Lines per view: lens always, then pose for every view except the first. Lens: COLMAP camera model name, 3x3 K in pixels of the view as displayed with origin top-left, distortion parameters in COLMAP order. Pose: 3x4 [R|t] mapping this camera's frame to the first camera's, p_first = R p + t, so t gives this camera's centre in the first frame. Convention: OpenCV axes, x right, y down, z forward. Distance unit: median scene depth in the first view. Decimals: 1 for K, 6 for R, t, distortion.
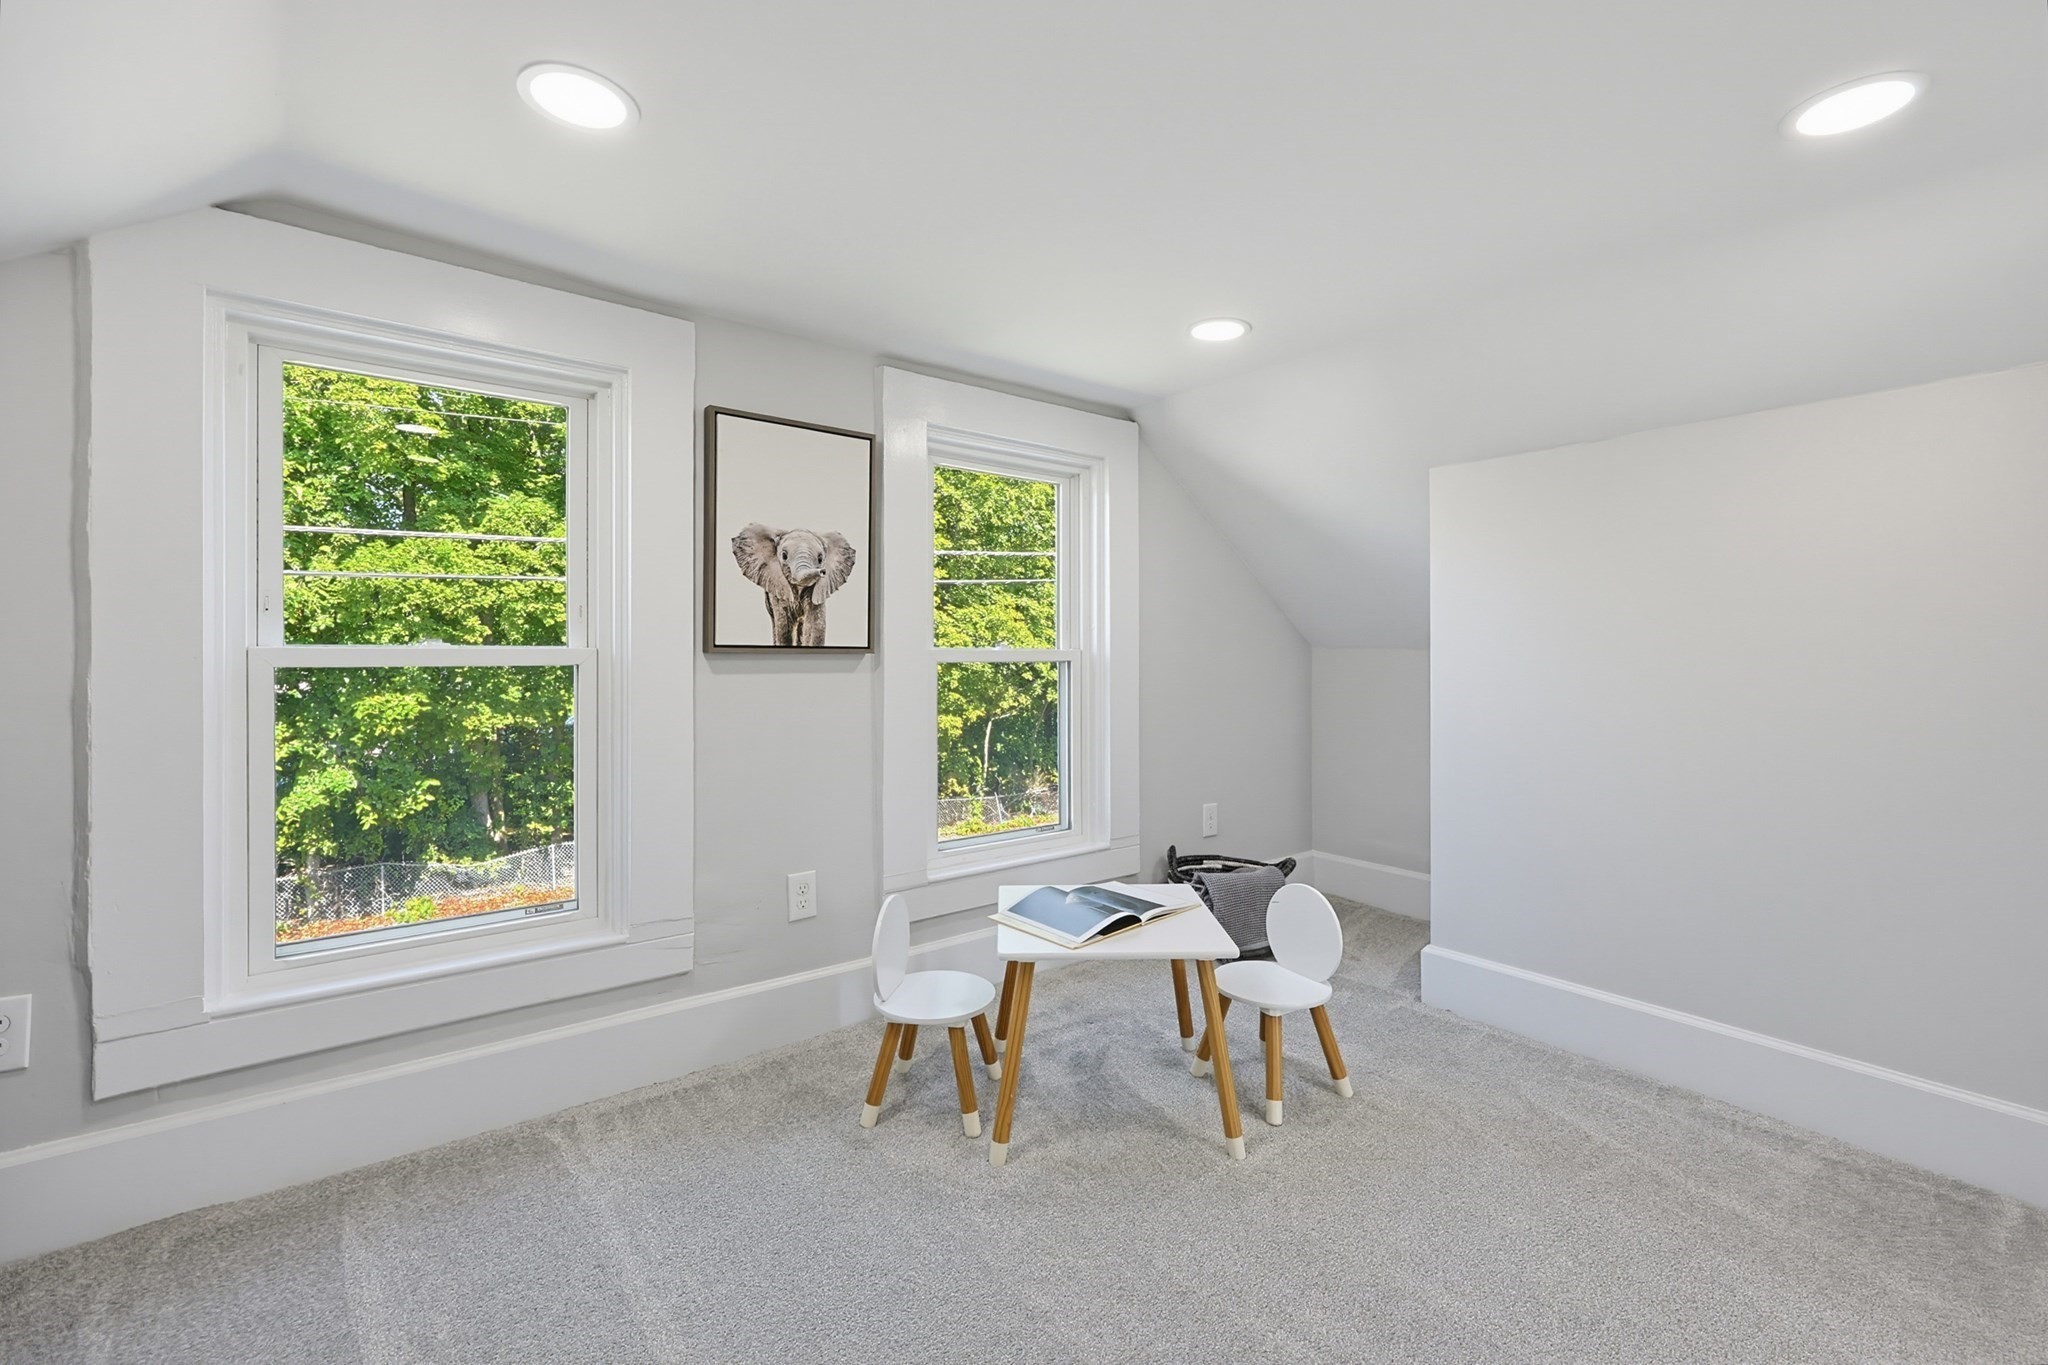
lens RADIAL K [[889.3, 0, 1025.9], [0, 889.3, 660.5], [0, 0, 1]] dist [-0.000097, 0.000356]
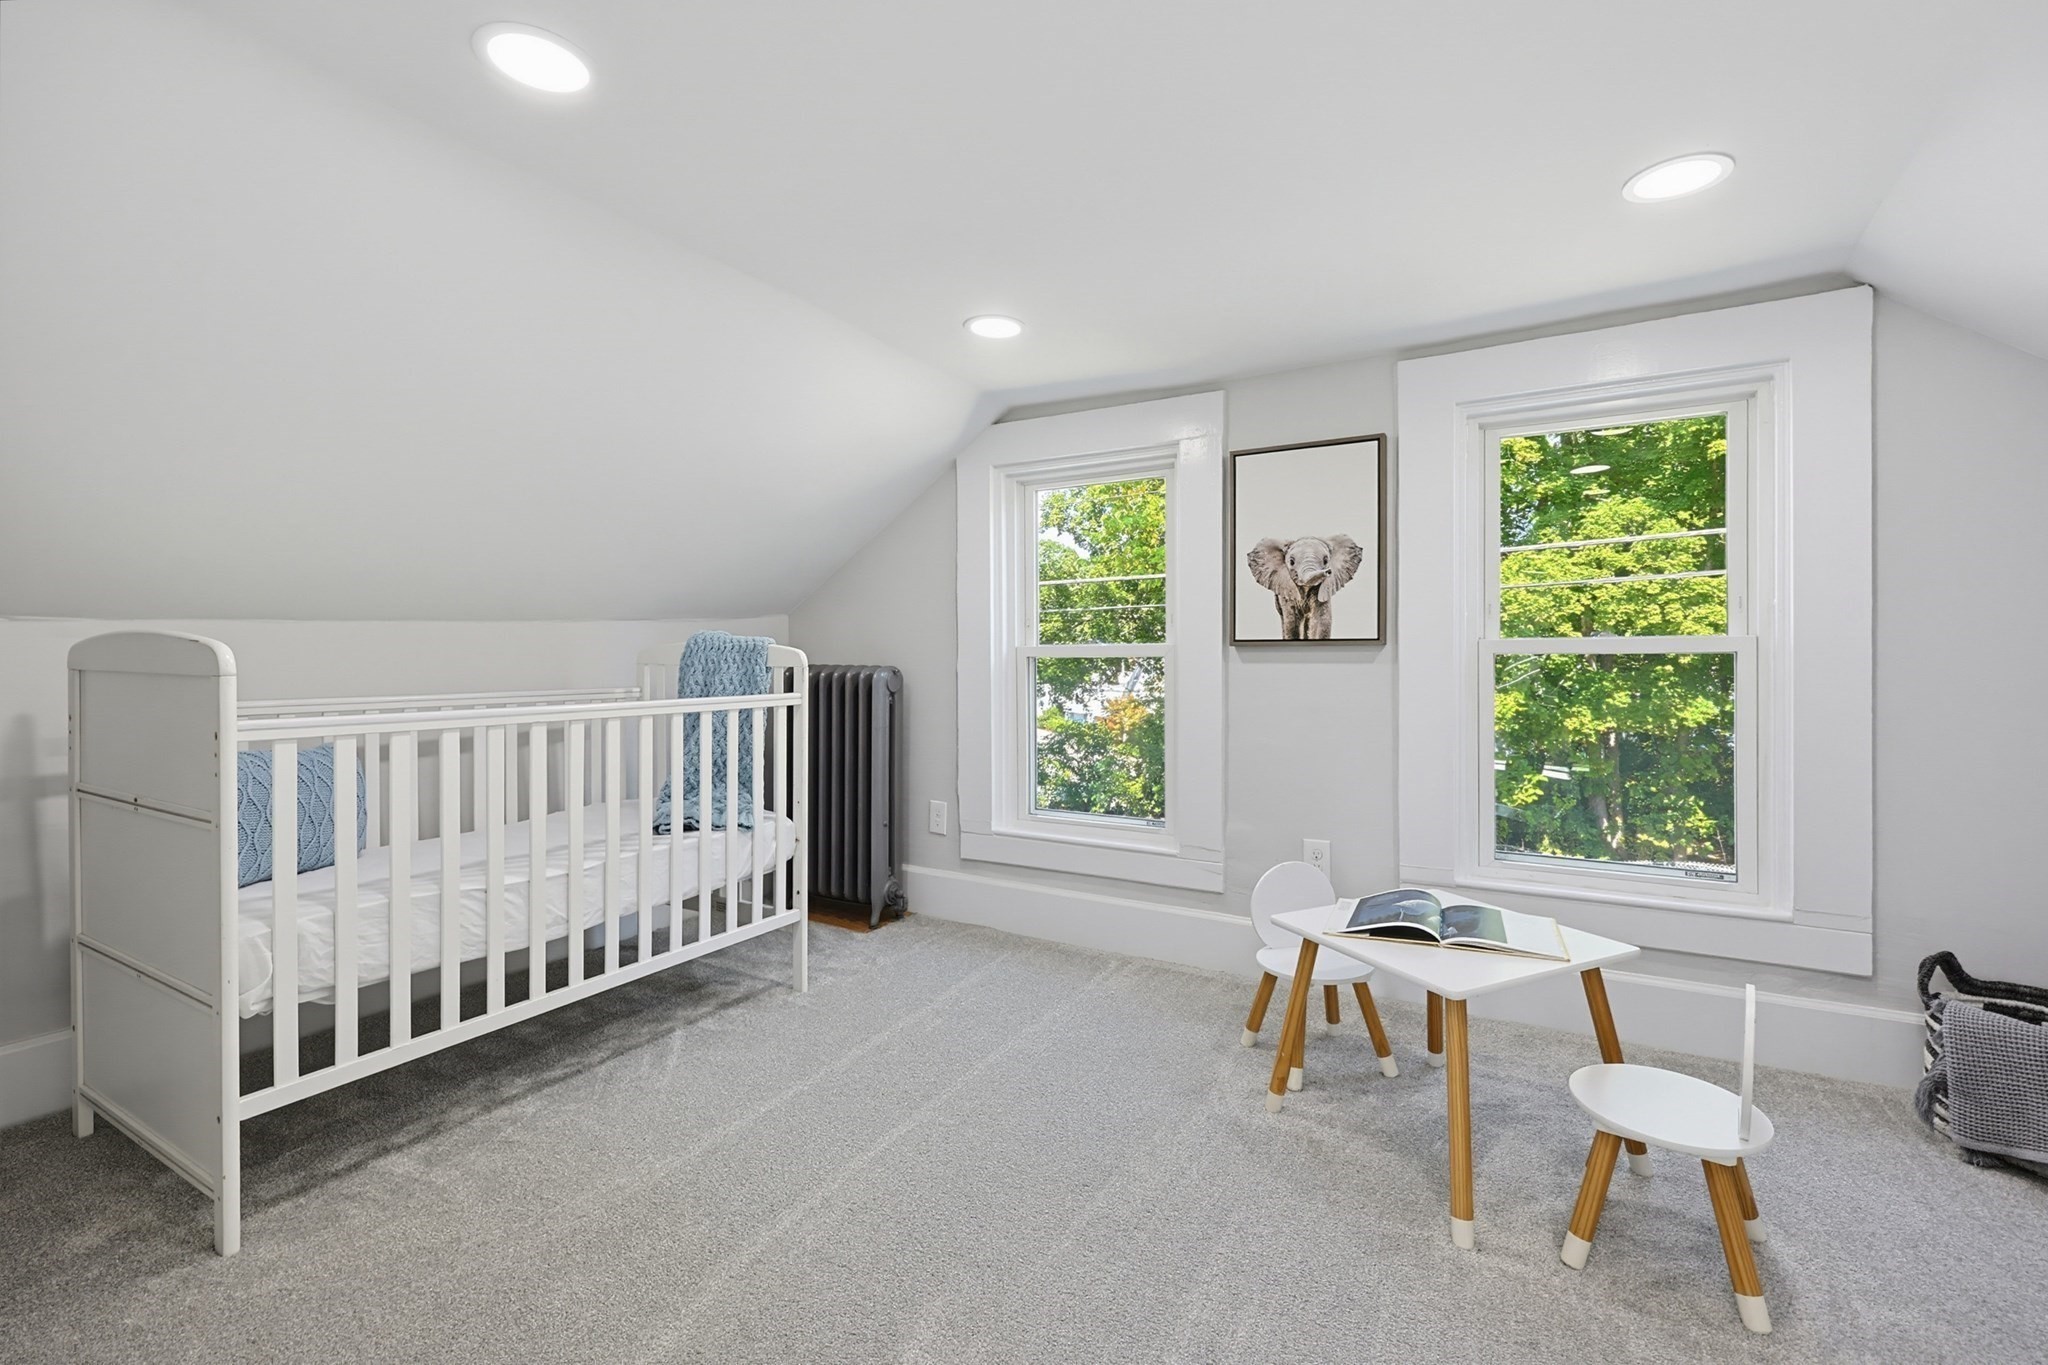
lens RADIAL K [[875.7, 0, 1032.4], [0, 875.7, 667.8], [0, 0, 1]] dist [0.001728, 0.000261]
pose [[0.366990, 0.003814, -0.930217, 0.646813], [-0.003371, 0.999990, 0.002770, 0.018115], [0.930219, 0.002119, 0.367000, 0.253024]]
